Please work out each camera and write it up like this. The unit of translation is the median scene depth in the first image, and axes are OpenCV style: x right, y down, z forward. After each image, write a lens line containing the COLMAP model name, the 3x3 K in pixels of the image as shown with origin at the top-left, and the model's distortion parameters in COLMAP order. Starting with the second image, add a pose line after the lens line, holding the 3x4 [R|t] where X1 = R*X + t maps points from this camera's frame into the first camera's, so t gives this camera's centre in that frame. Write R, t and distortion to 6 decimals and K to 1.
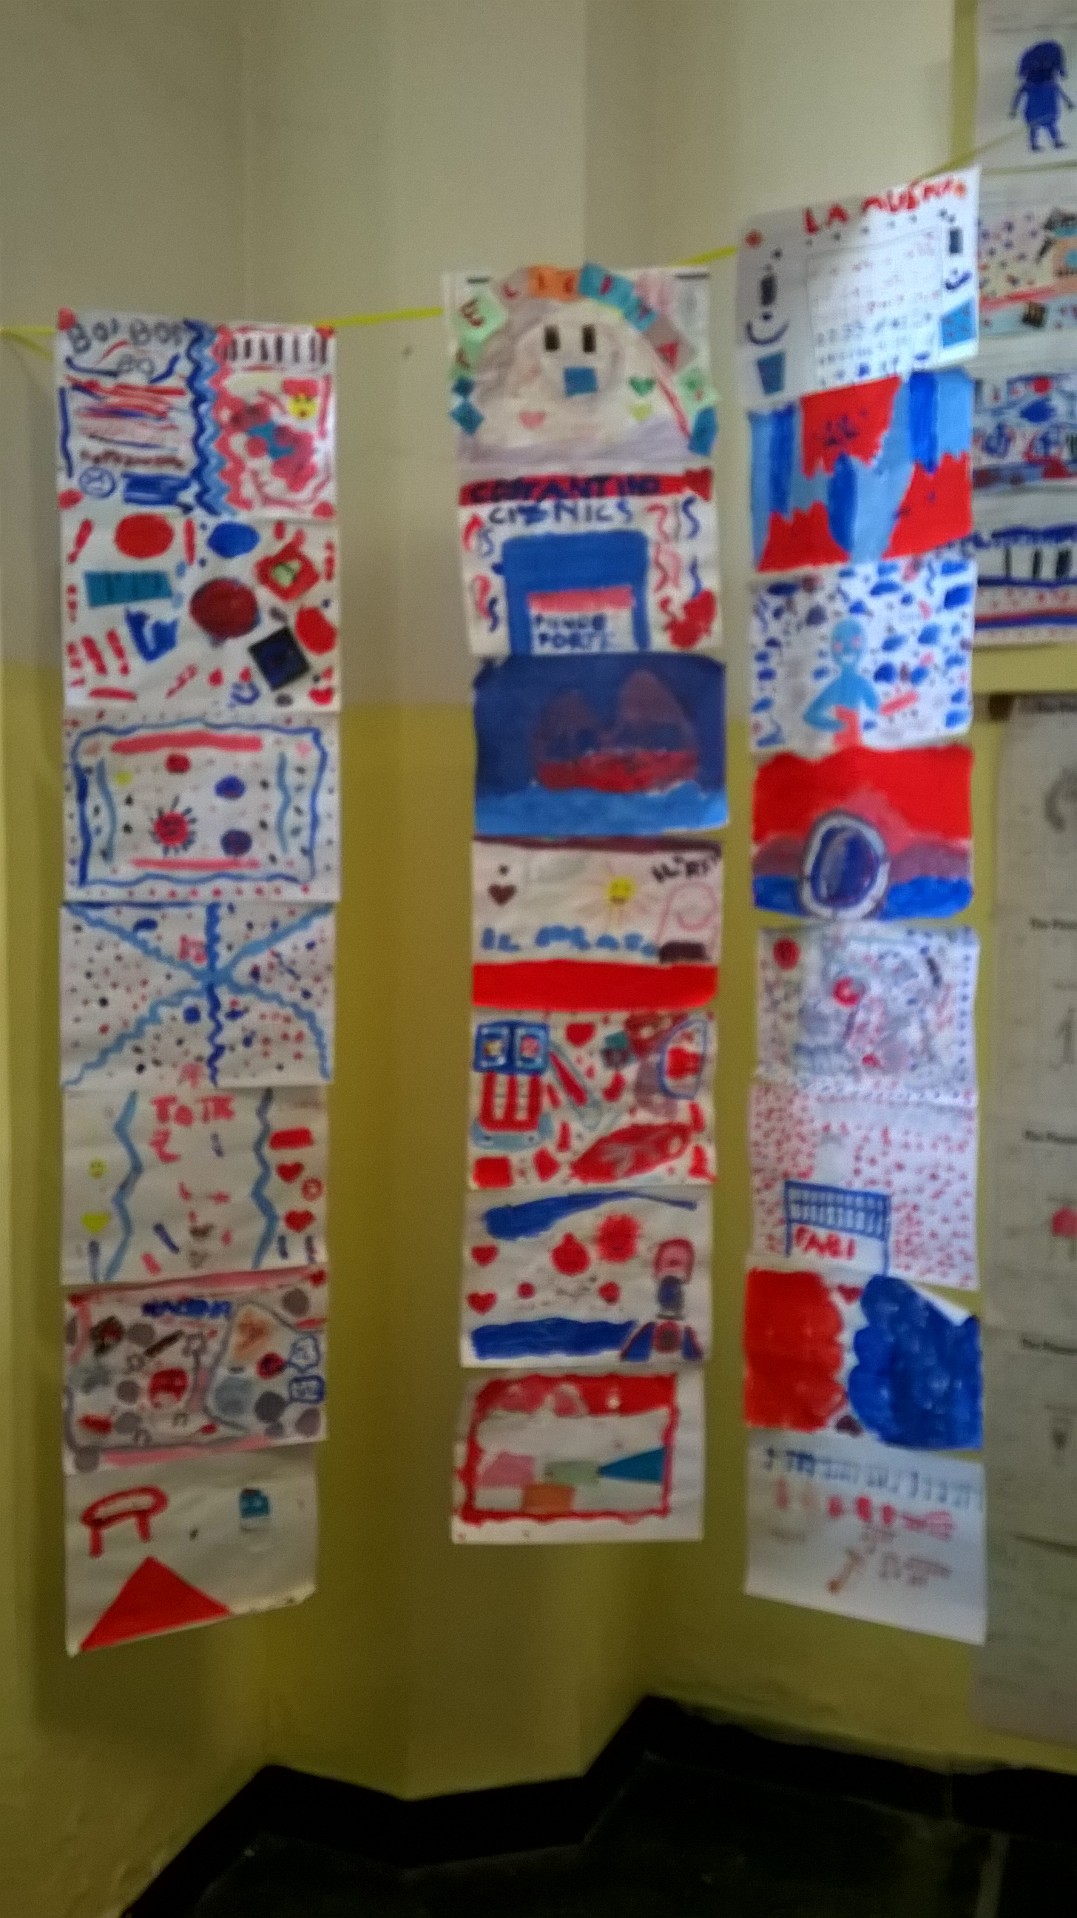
lens RADIAL K [[1605.1, 0, 539.0], [0, 1605.1, 947.3], [0, 0, 1]] dist [0.033563, -0.013294]
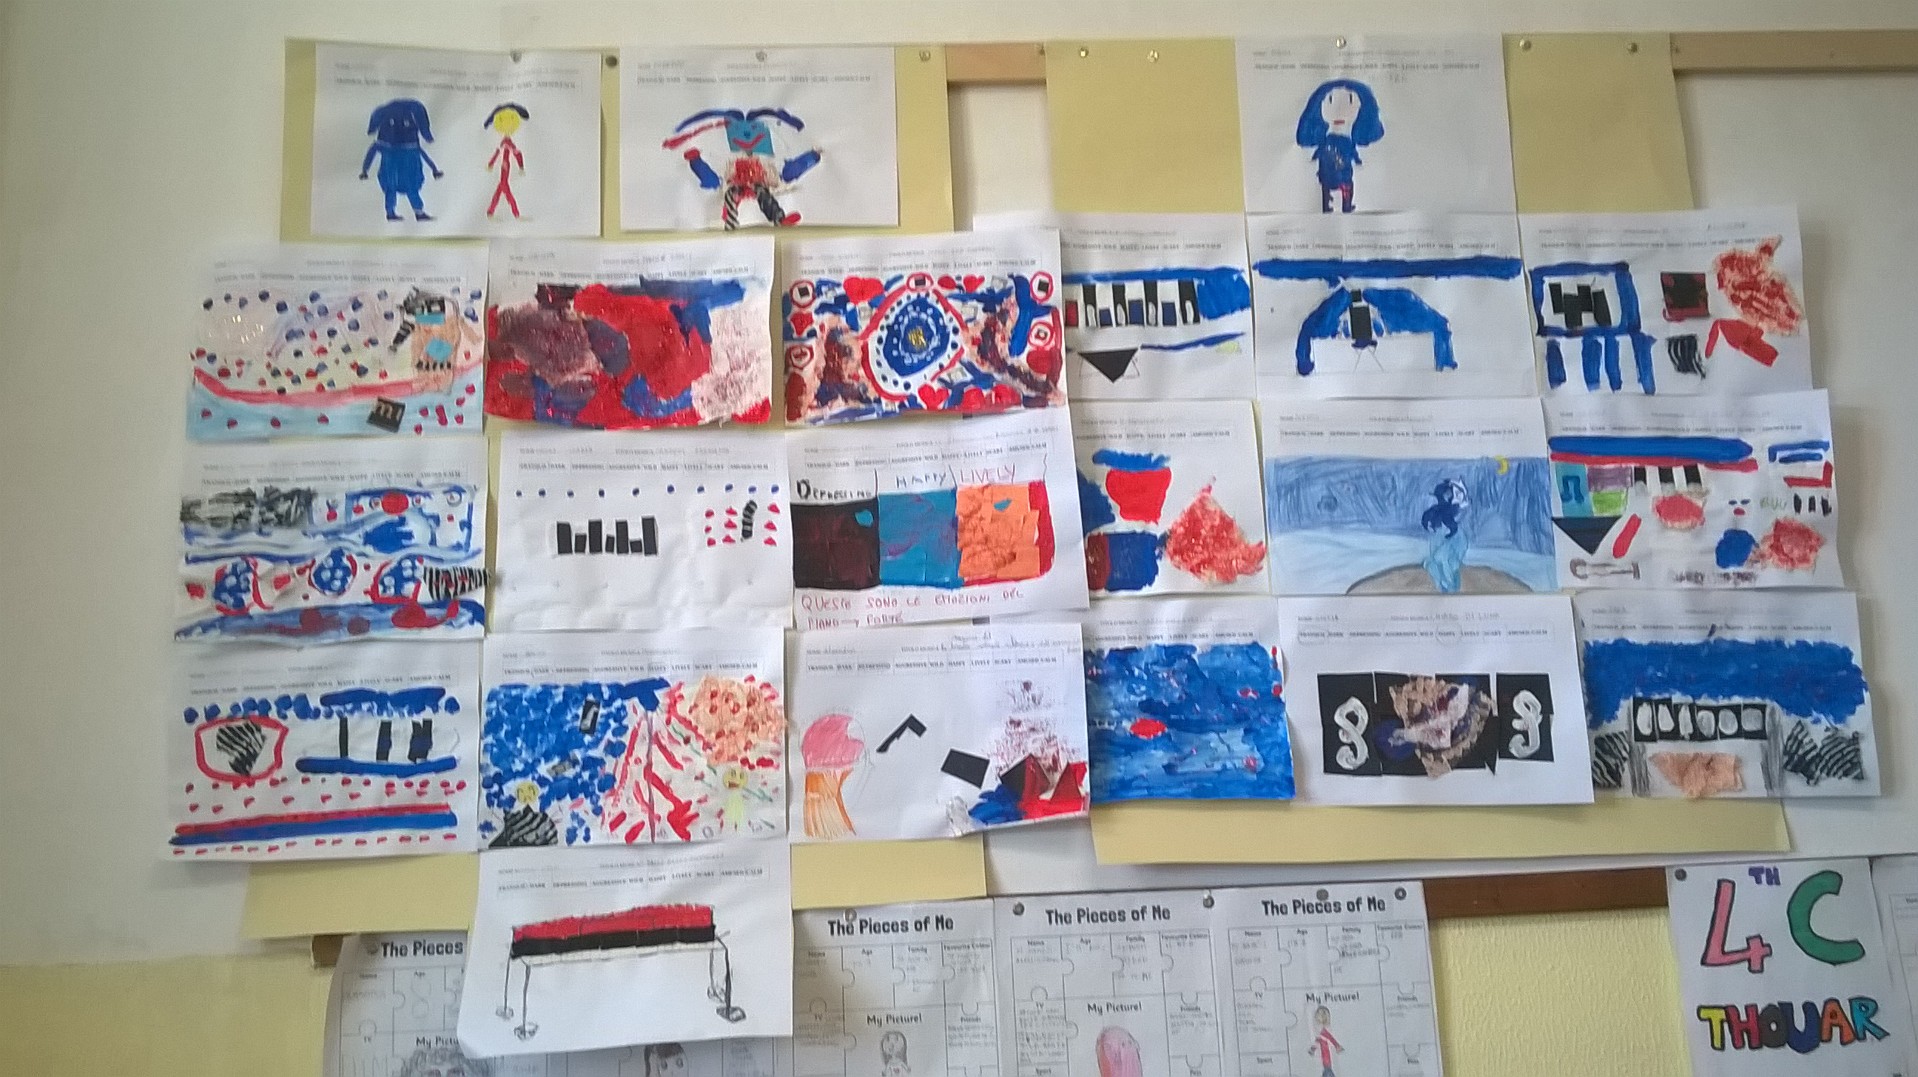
lens RADIAL K [[1605.1, 0, 956.1], [0, 1605.1, 521.0], [0, 0, 1]] dist [0.033563, -0.013294]
pose [[0.910497, 0.045297, 0.411027, 0.287610], [0.077603, 0.957604, -0.277437, -0.135787], [-0.406168, 0.284503, 0.868381, 0.301153]]
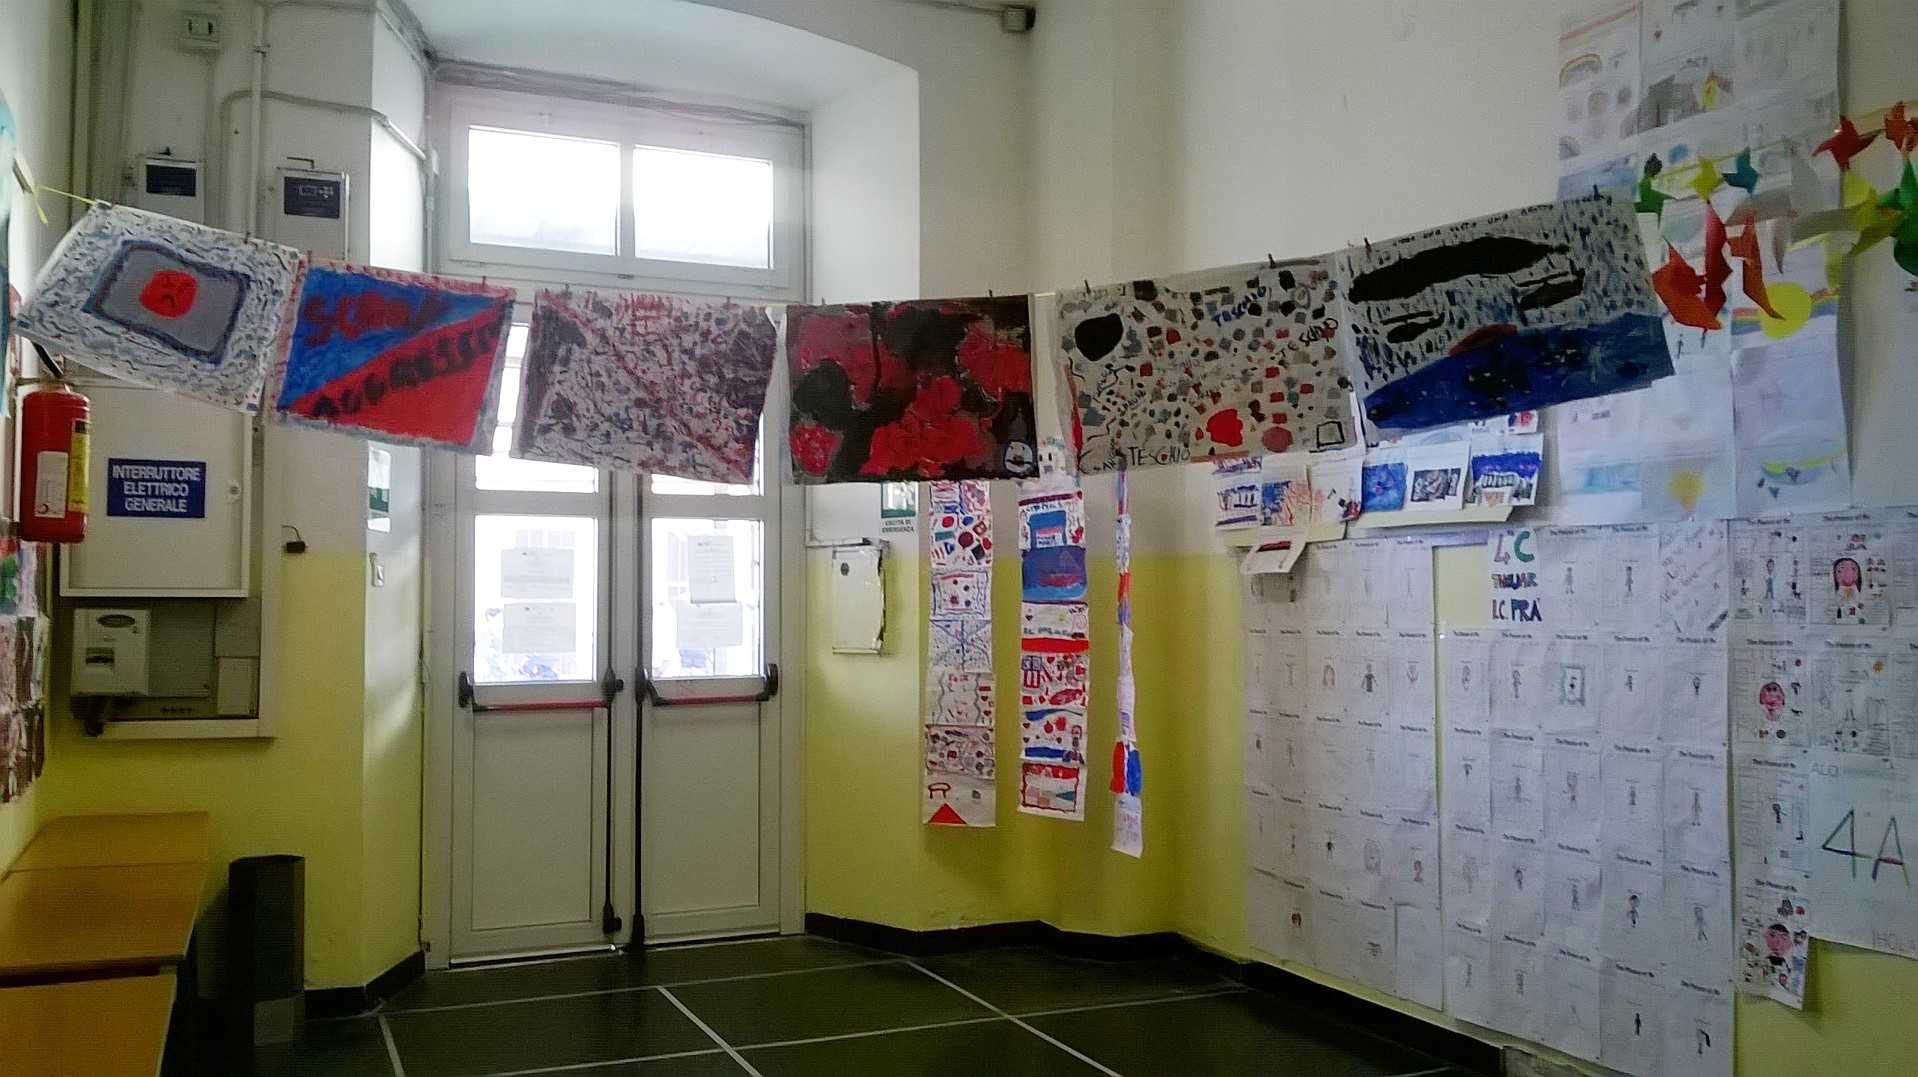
lens RADIAL K [[1605.1, 0, 960.5], [0, 1605.1, 533.4], [0, 0, 1]] dist [0.033563, -0.013294]
pose [[0.705442, -0.041625, -0.707544, 2.252230], [-0.039751, 0.994379, -0.098133, 0.126899], [0.707652, 0.097352, 0.699822, -1.479877]]
